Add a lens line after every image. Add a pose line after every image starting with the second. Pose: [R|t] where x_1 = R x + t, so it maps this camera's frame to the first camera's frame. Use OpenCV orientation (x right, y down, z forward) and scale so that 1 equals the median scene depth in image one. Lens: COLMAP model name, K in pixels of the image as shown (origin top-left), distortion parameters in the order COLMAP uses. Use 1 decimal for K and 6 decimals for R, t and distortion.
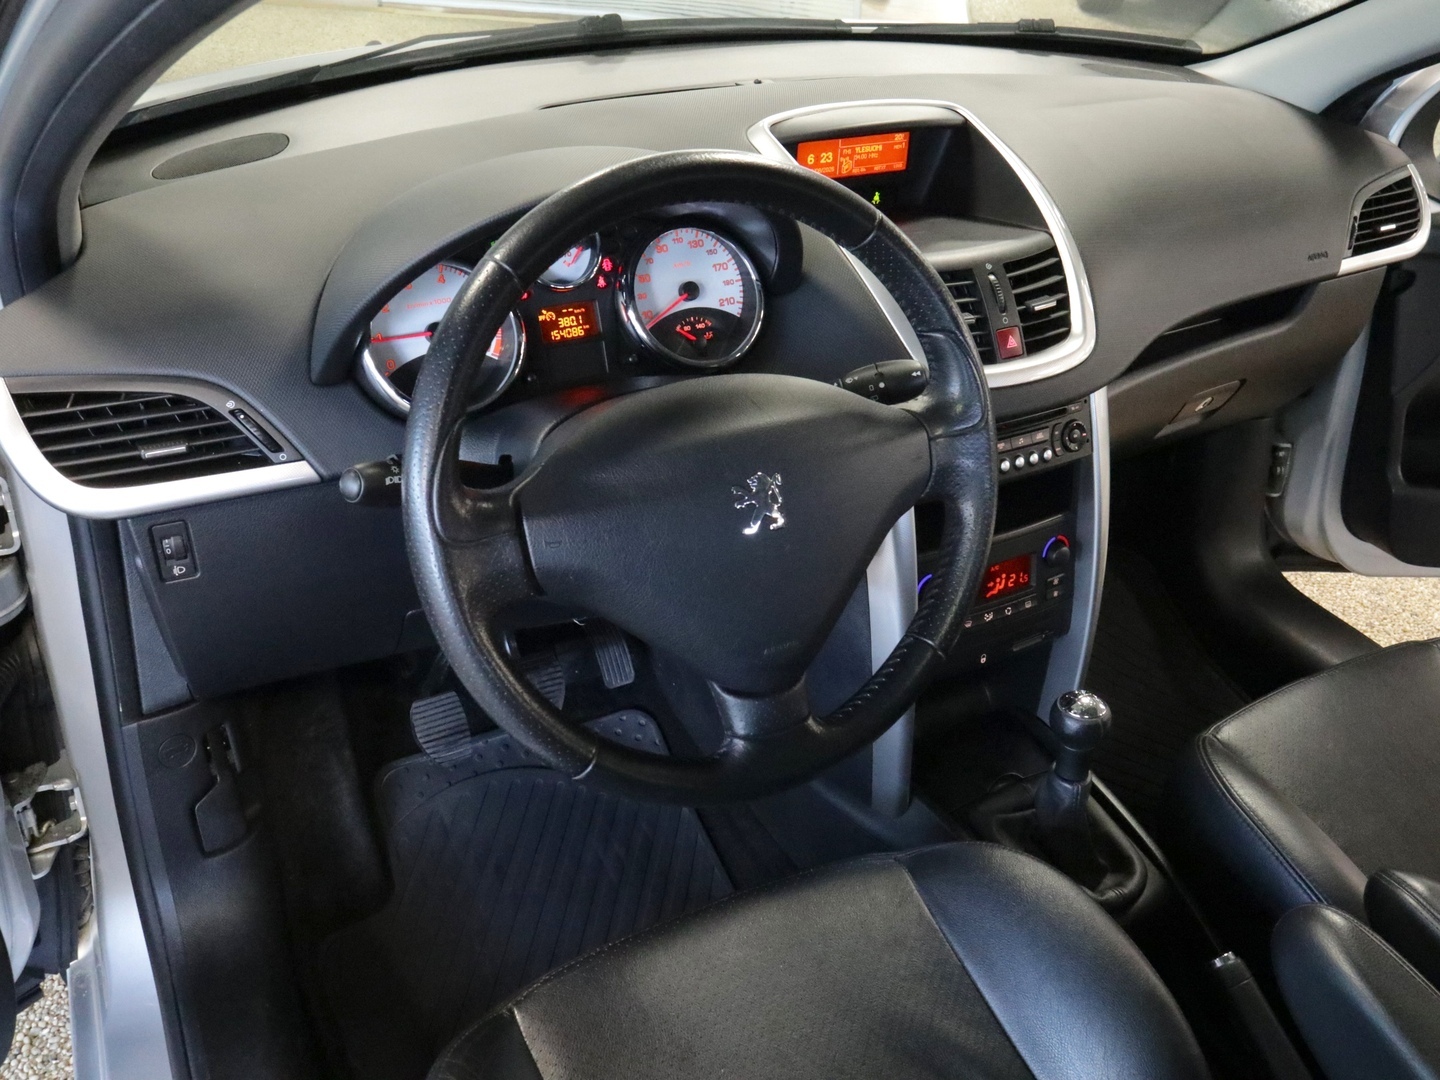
lens RADIAL K [[1321.7, 0, 720.0], [0, 1321.7, 540.0], [0, 0, 1]] dist [-0.007907, 0.000623]
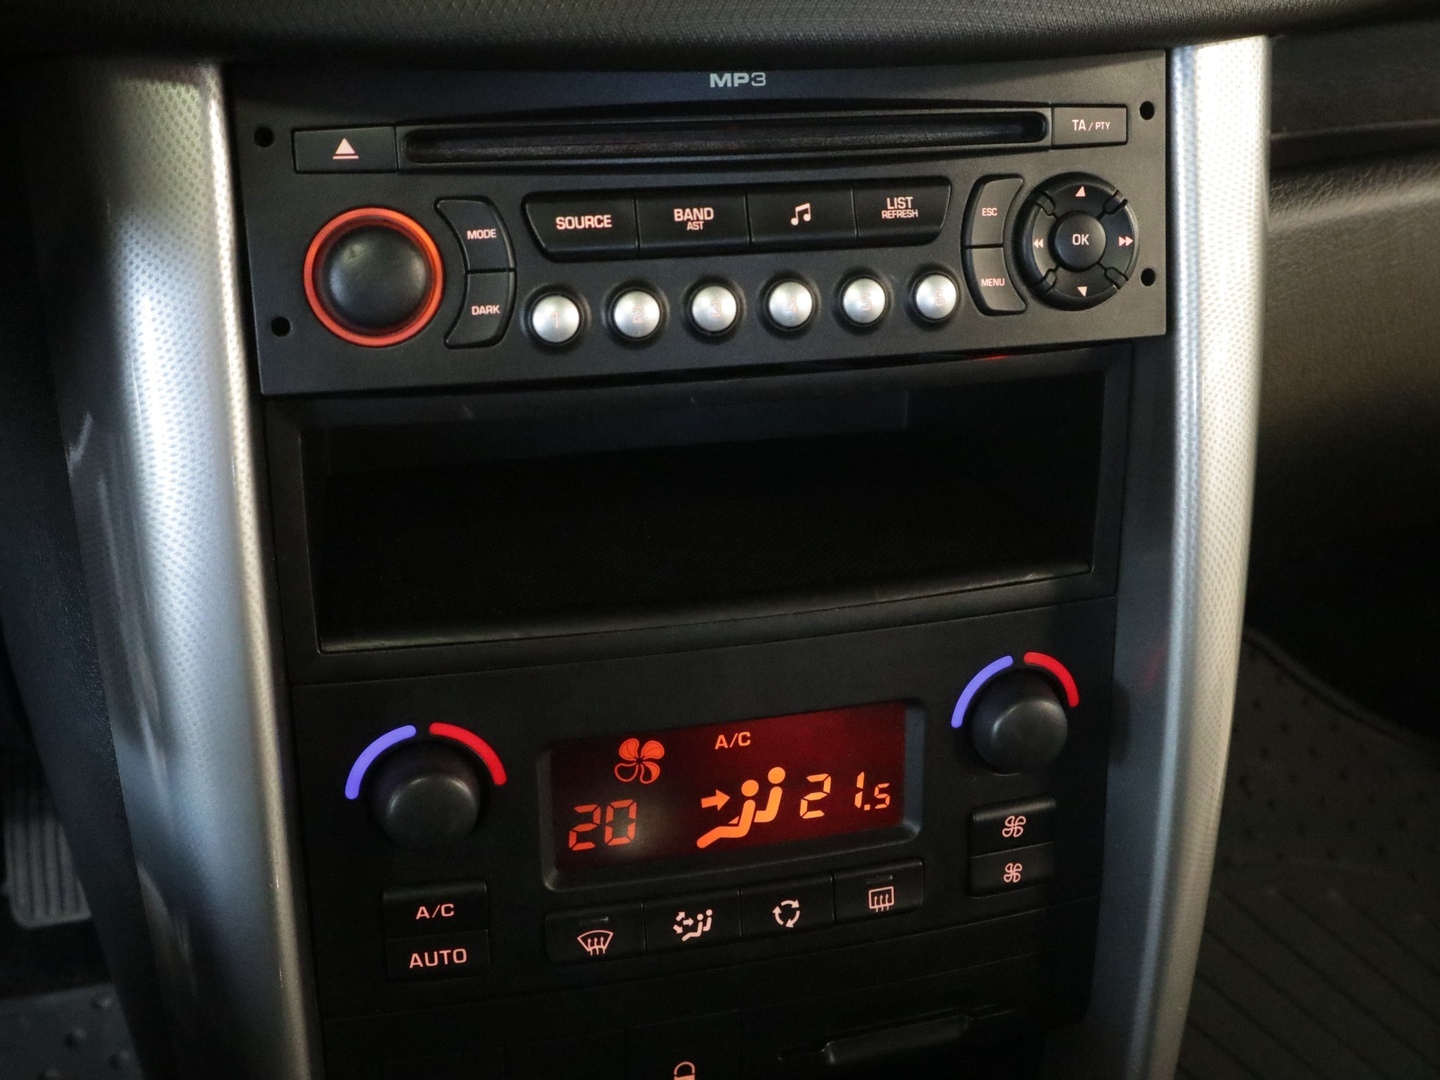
lens RADIAL K [[1780.6, 0, 720.0], [0, 1780.6, 540.0], [0, 0, 1]] dist [0.024263, 0.029867]
pose [[0.968248, 0.115304, -0.221813, 0.289577], [-0.130405, 0.989955, -0.054632, 0.002192], [0.213286, 0.081823, 0.973558, 0.685582]]
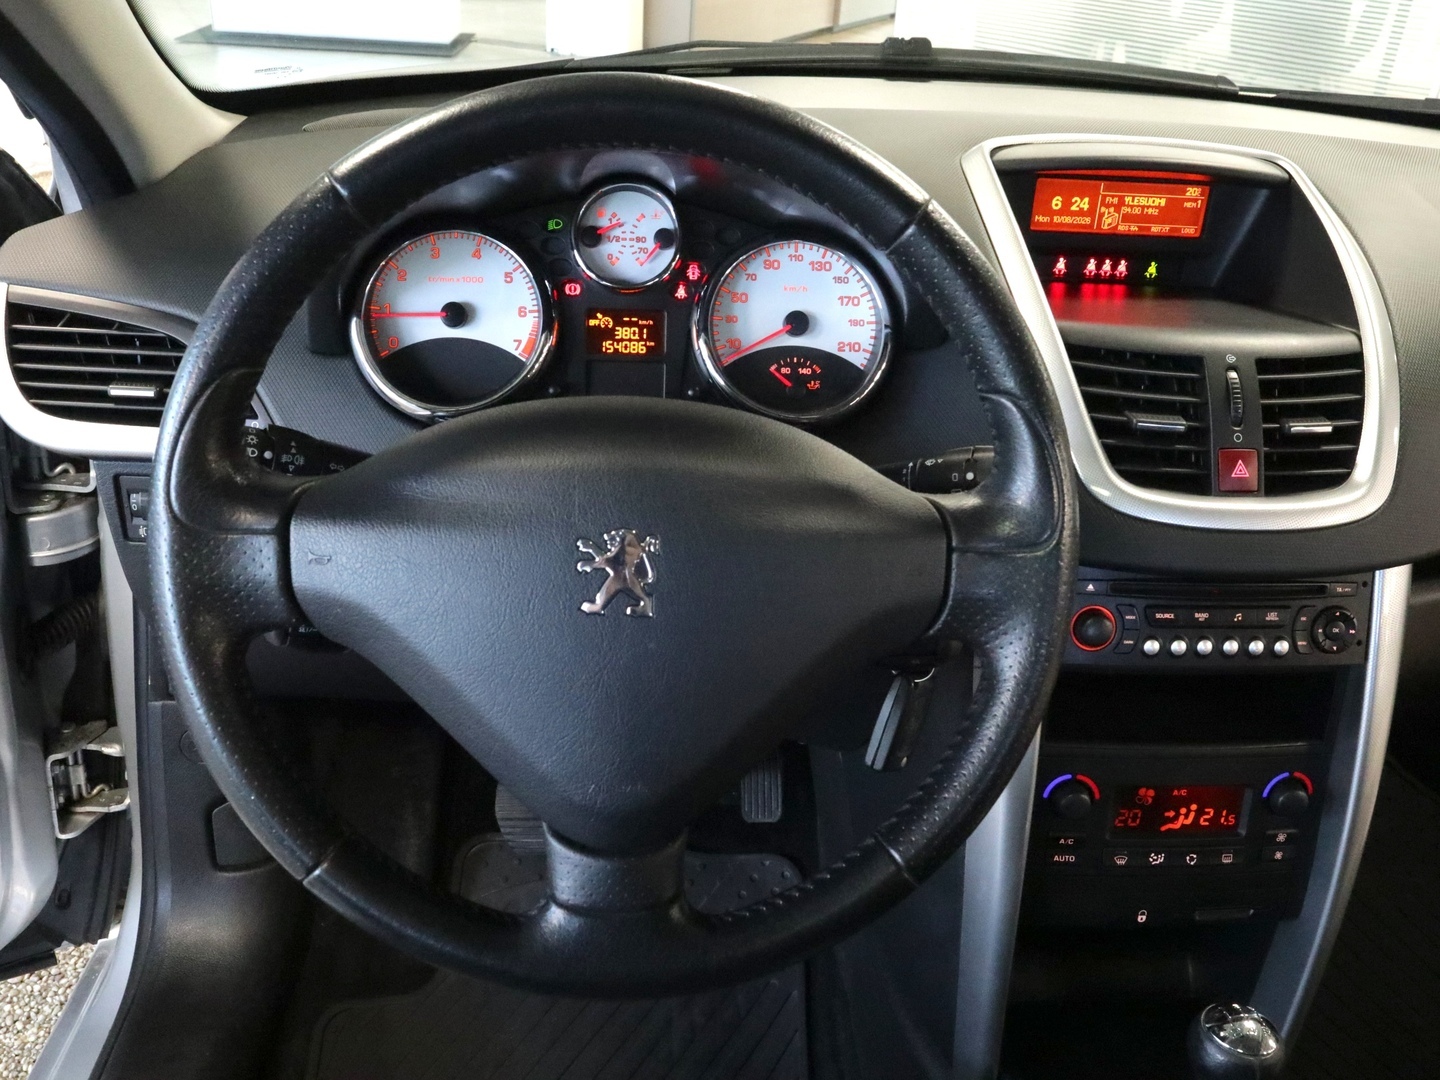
lens RADIAL K [[1339.5, 0, 720.0], [0, 1339.5, 540.0], [0, 0, 1]] dist [-0.019090, -0.006041]
pose [[0.906392, 0.201212, -0.371440, 0.232262], [-0.236677, 0.970197, -0.051979, -0.014108], [0.349911, 0.135024, 0.927001, 0.258809]]
